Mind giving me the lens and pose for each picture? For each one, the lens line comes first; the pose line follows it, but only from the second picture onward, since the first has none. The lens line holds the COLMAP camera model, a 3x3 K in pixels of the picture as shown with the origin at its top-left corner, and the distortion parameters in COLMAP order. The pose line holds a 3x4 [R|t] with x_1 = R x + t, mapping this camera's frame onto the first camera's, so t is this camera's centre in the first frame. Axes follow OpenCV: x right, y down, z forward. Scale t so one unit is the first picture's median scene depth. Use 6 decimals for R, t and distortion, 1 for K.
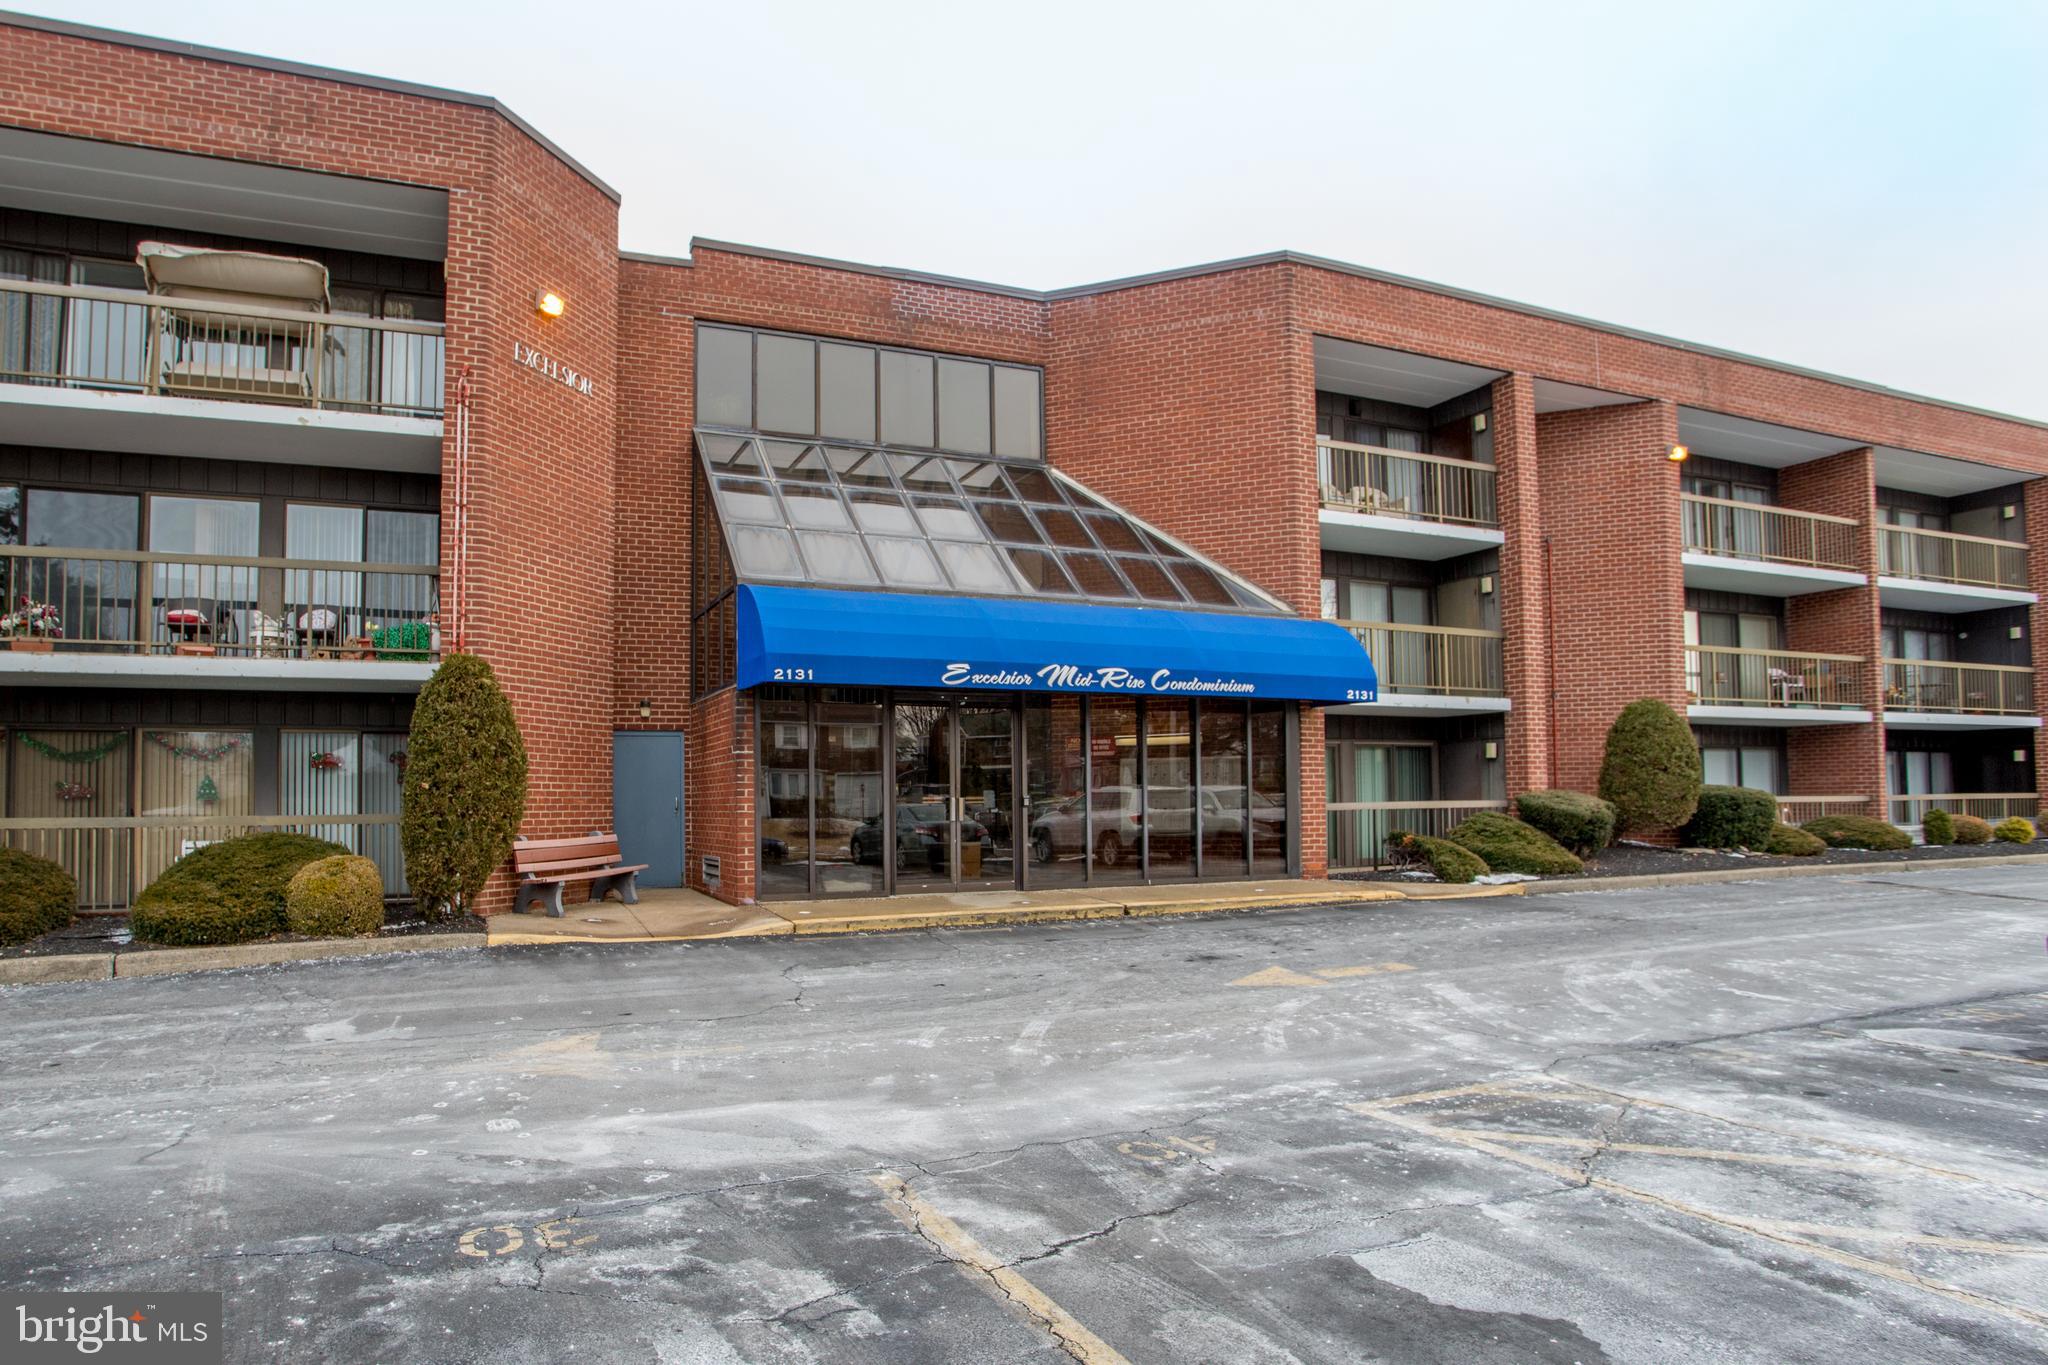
lens RADIAL K [[1129.2, 0, 924.3], [0, 1129.2, 773.4], [0, 0, 1]] dist [-0.061452, 0.019121]
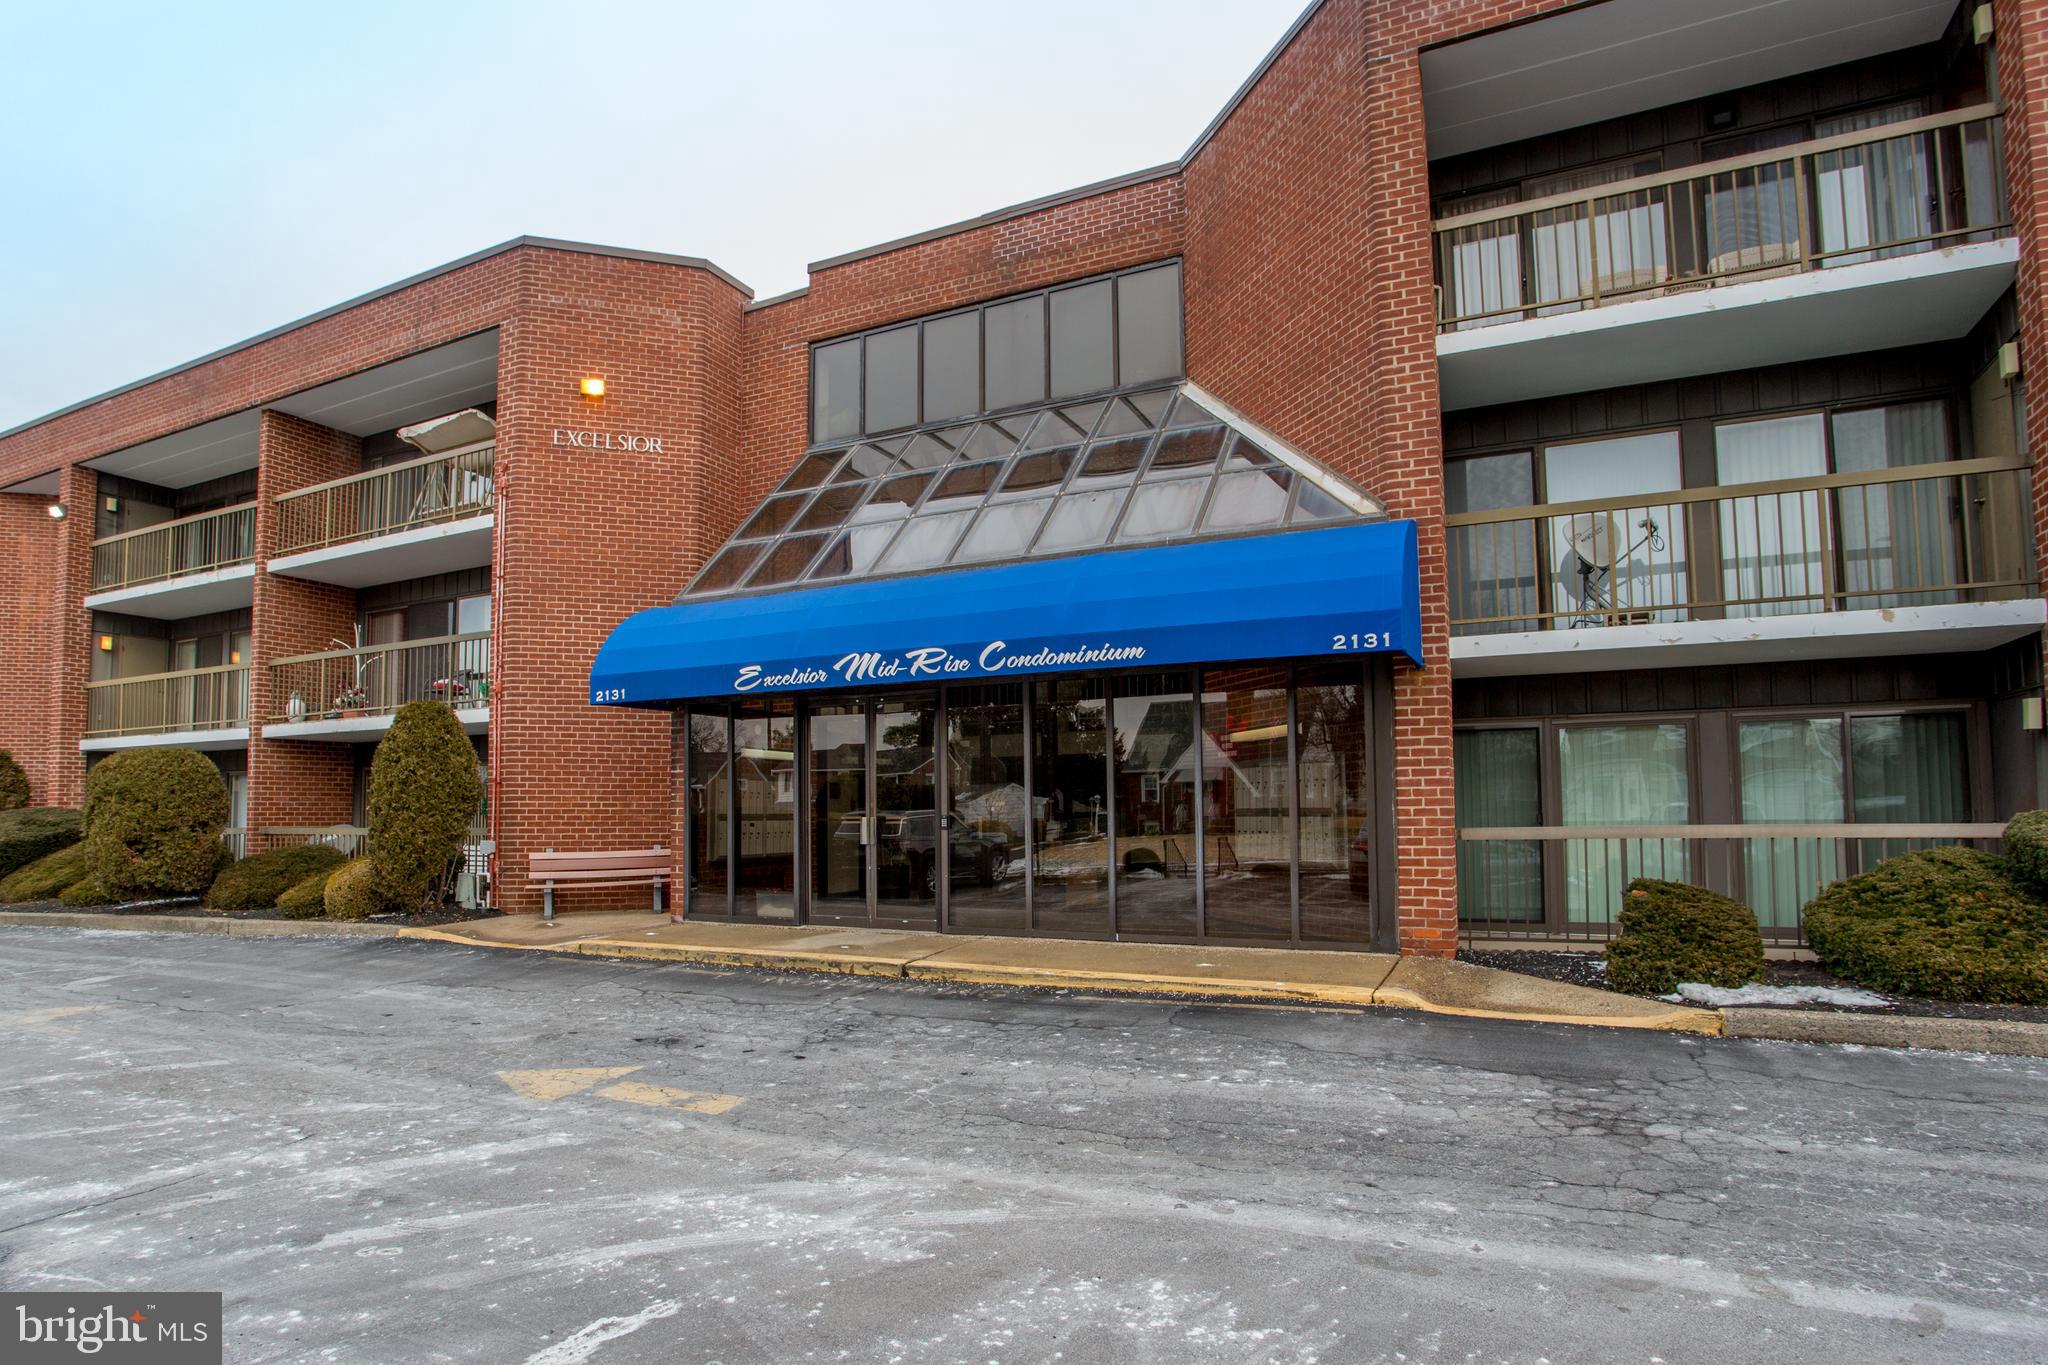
lens RADIAL K [[1129.2, 0, 1159.1], [0, 1129.2, 743.4], [0, 0, 1]] dist [-0.061452, 0.019121]
pose [[0.684287, -0.038441, -0.728199, 0.717006], [0.021566, 0.999240, -0.032483, -0.001377], [0.728894, 0.006523, 0.684595, 0.517300]]
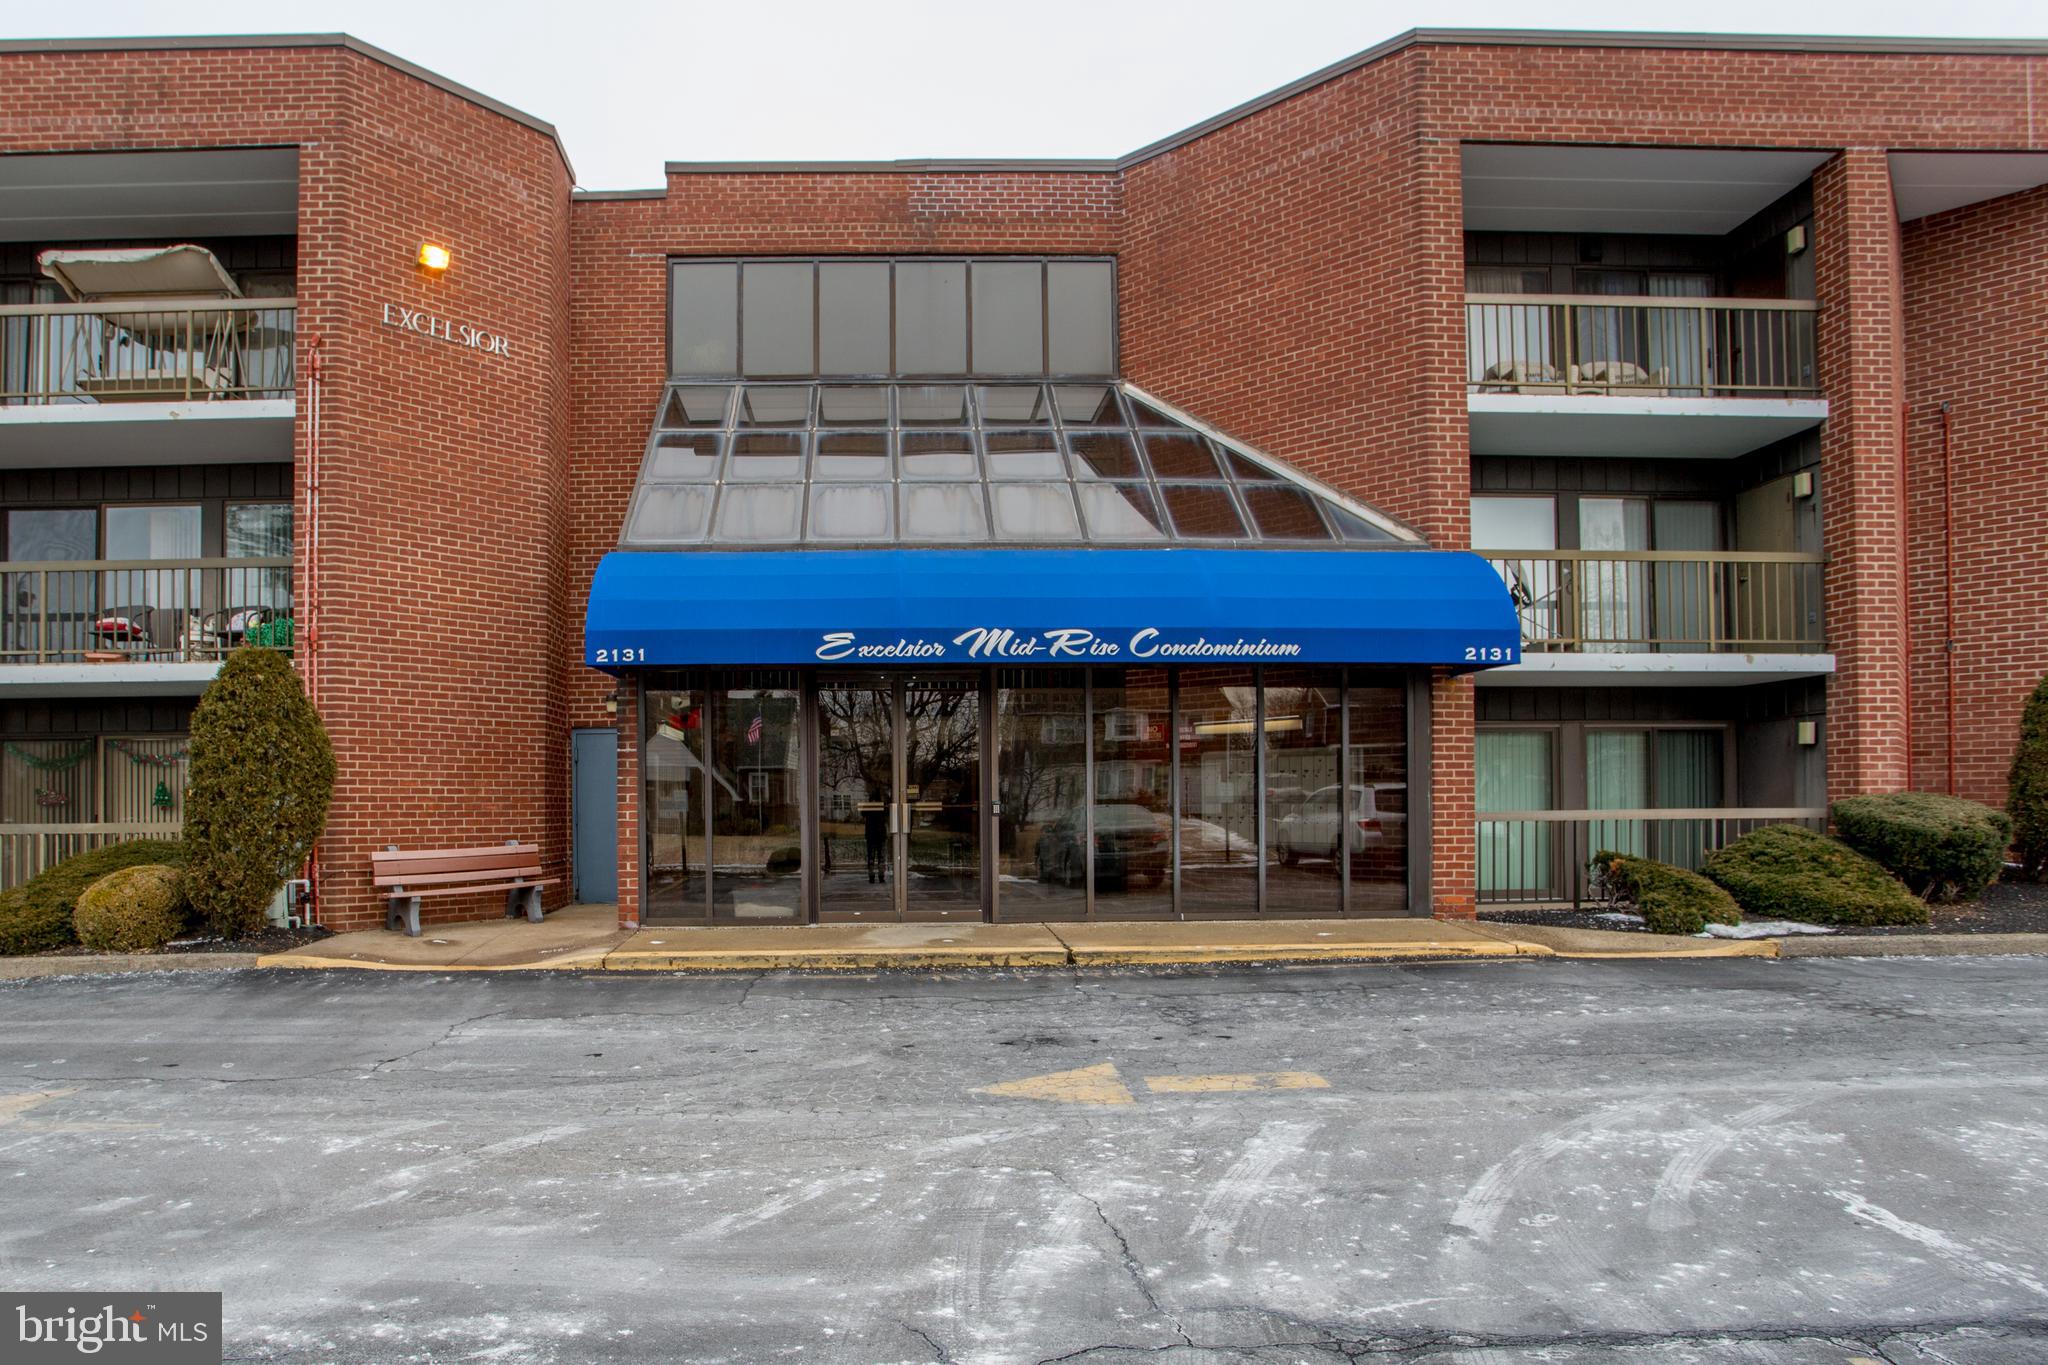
lens RADIAL K [[1129.2, 0, 995.6], [0, 1129.2, 809.6], [0, 0, 1]] dist [-0.061452, 0.019121]
pose [[0.939659, 0.004271, -0.342087, 0.326937], [0.007345, 0.999440, 0.032655, 0.000180], [0.342035, -0.033197, 0.939101, 0.248240]]
